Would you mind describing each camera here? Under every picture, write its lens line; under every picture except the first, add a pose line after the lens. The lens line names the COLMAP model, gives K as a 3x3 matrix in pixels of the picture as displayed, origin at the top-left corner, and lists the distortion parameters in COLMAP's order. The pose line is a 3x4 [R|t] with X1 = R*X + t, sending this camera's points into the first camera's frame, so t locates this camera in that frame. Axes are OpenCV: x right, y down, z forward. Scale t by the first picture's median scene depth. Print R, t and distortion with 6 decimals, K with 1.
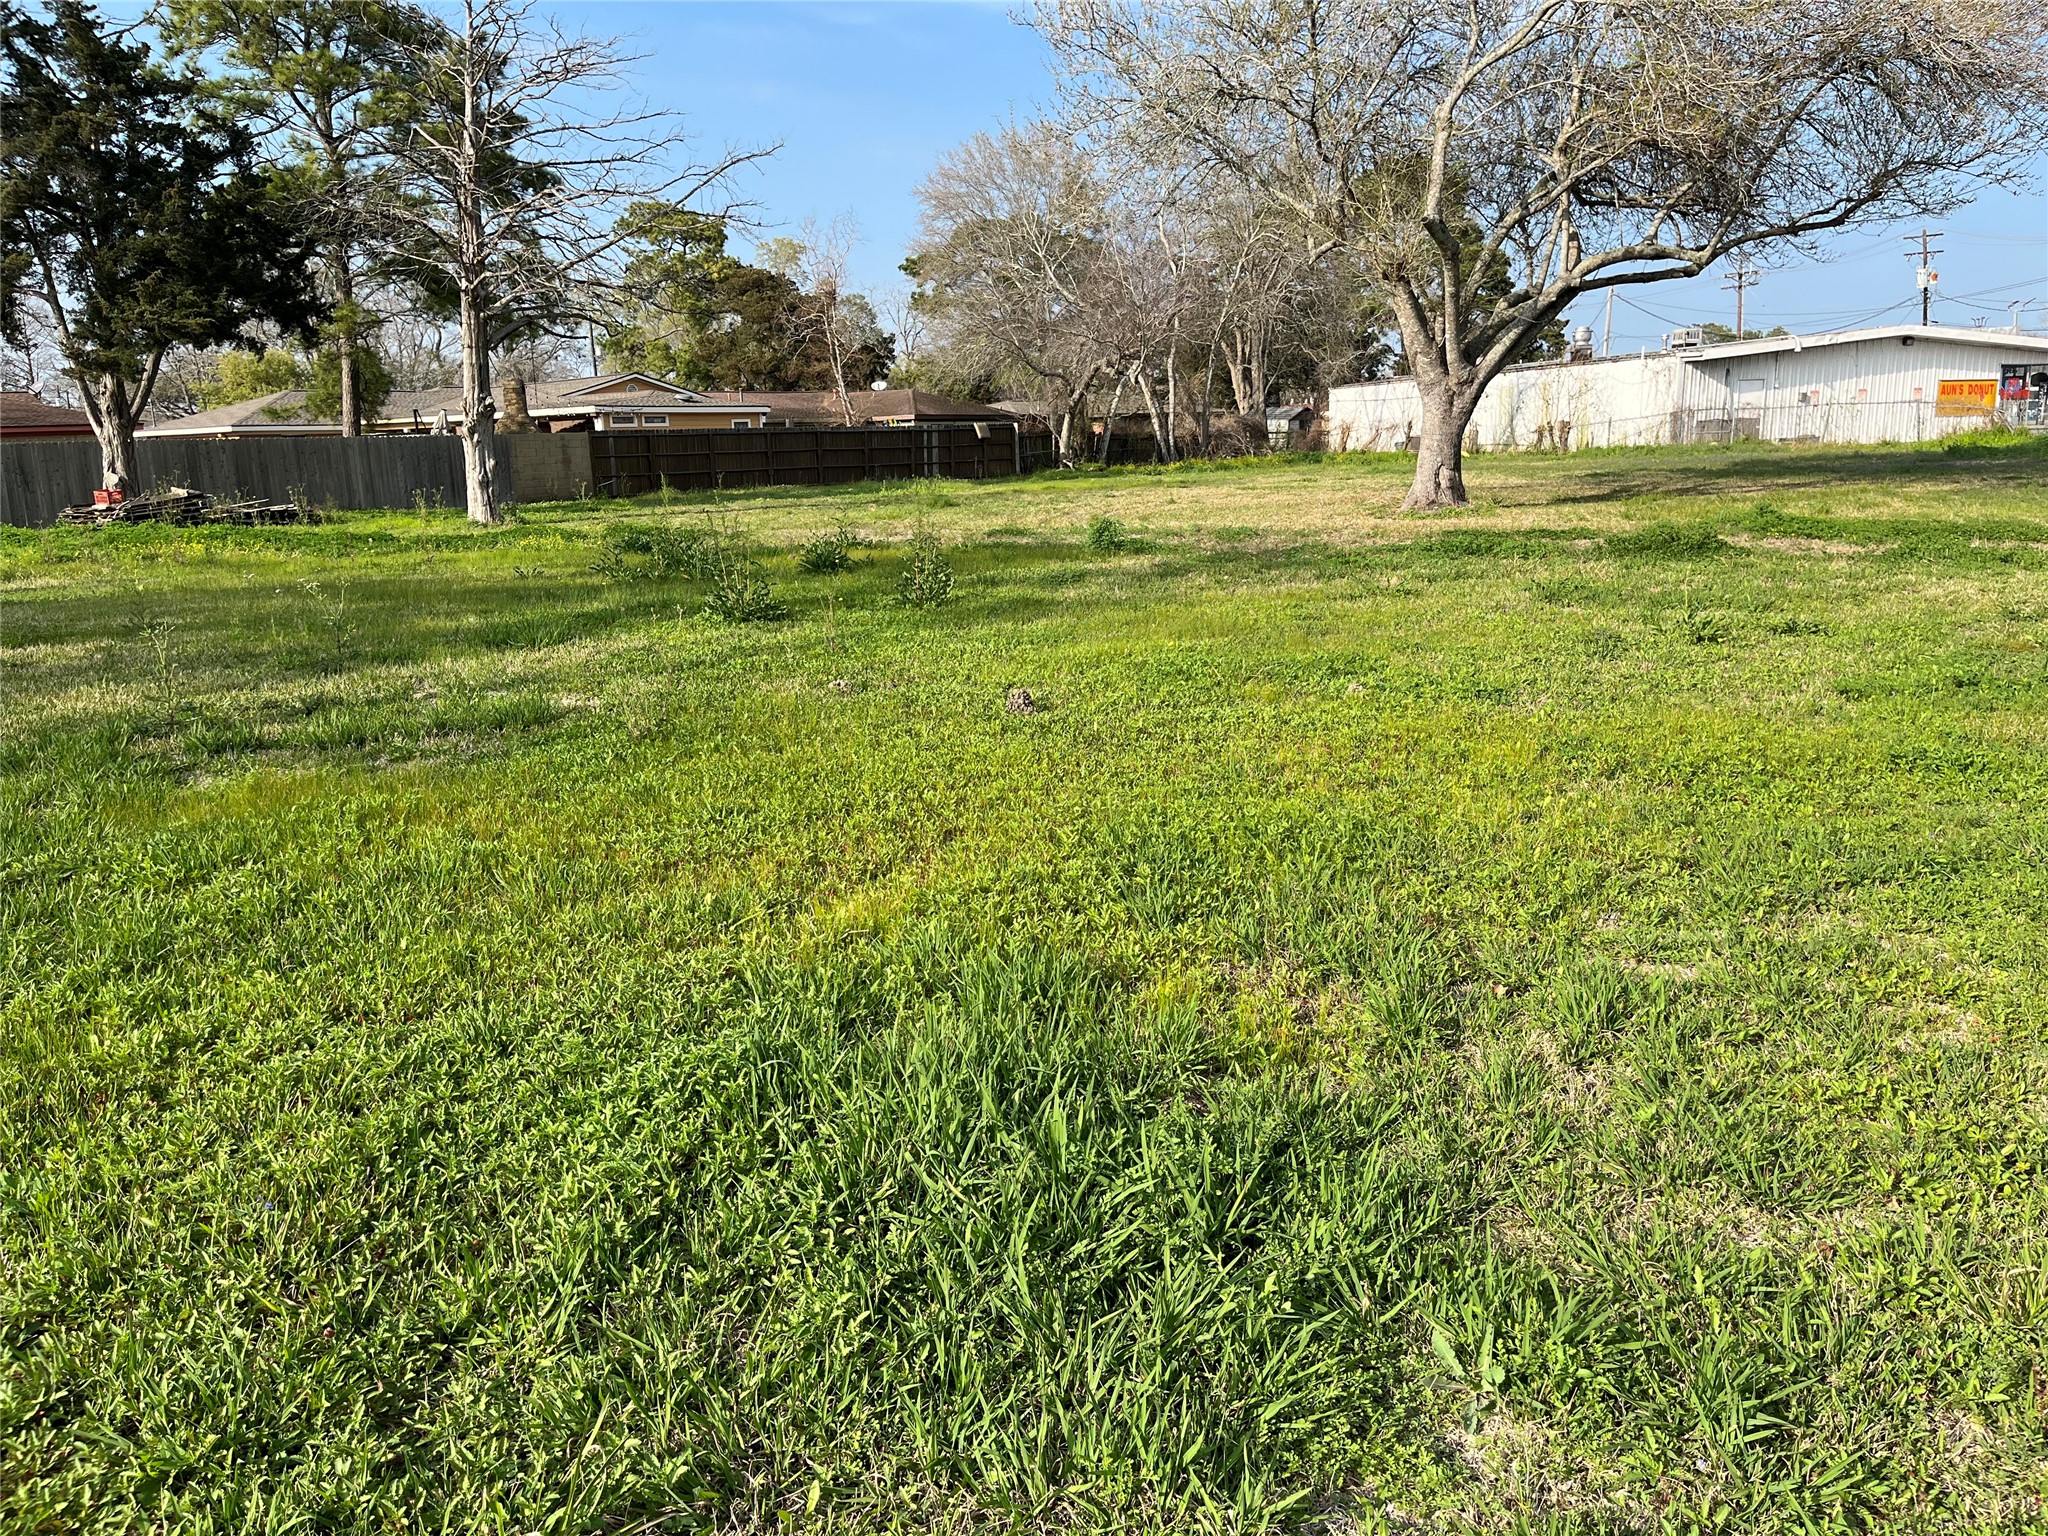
lens RADIAL K [[1576.7, 0, 1024.0], [0, 1576.7, 768.0], [0, 0, 1]] dist [0.079228, -0.114354]
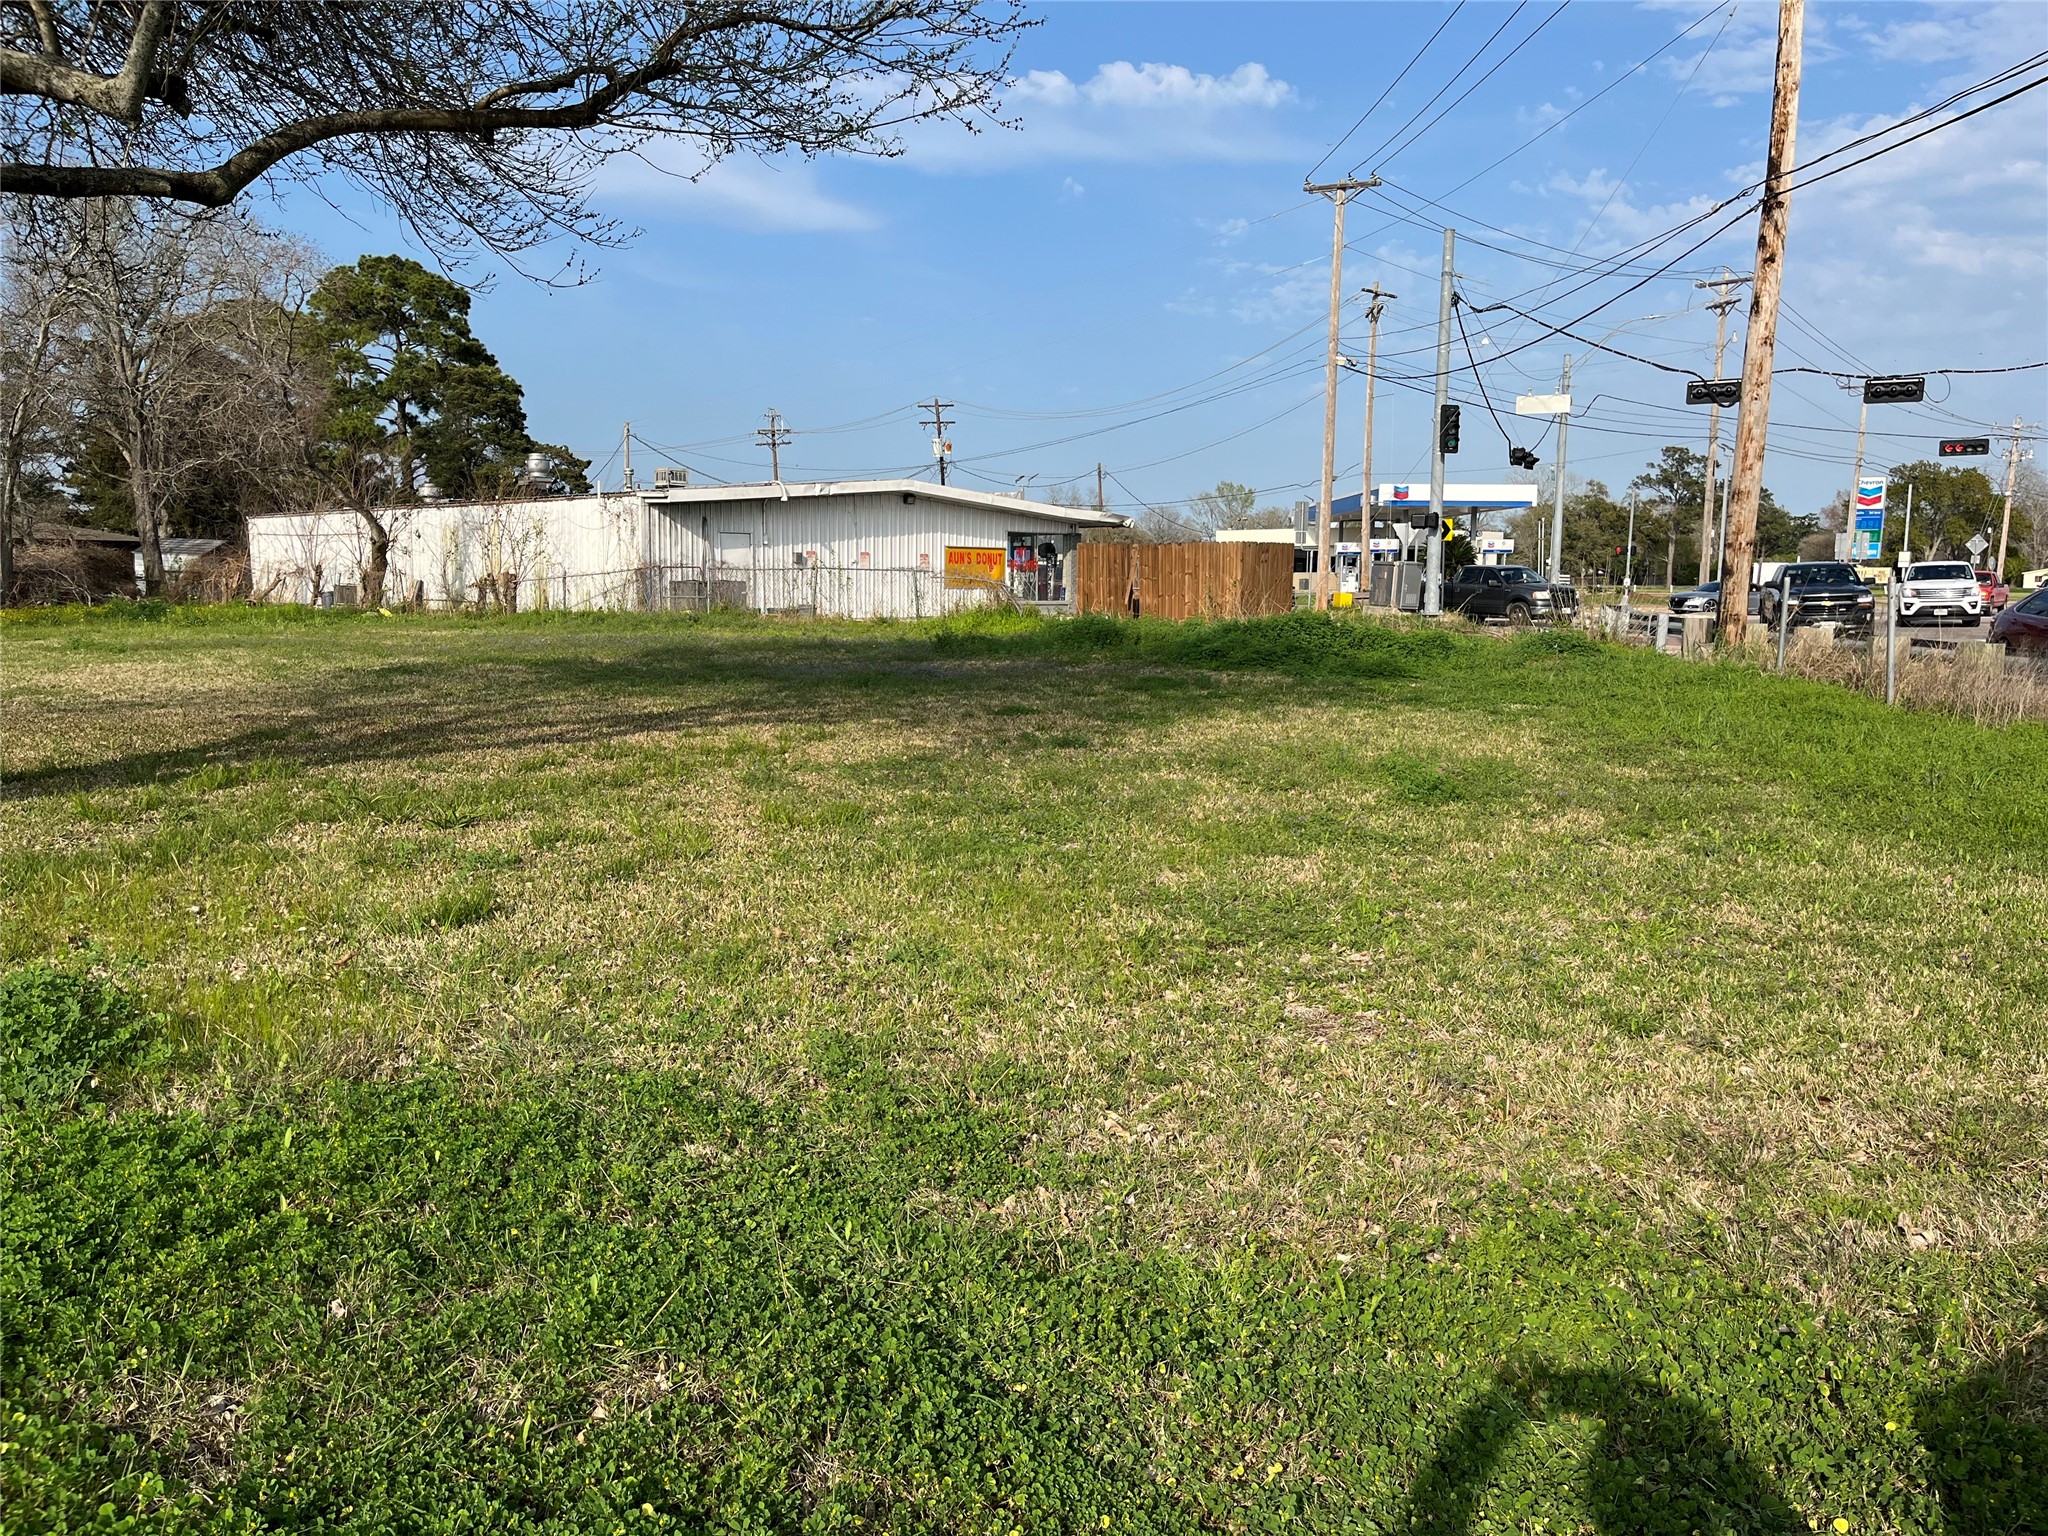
lens RADIAL K [[1576.7, 0, 1024.0], [0, 1576.7, 768.0], [0, 0, 1]] dist [0.079228, -0.114354]
pose [[0.857588, -0.022750, 0.513833, 0.175360], [0.068851, 0.995108, -0.070854, -0.063183], [-0.509708, 0.096141, 0.854959, 0.273079]]
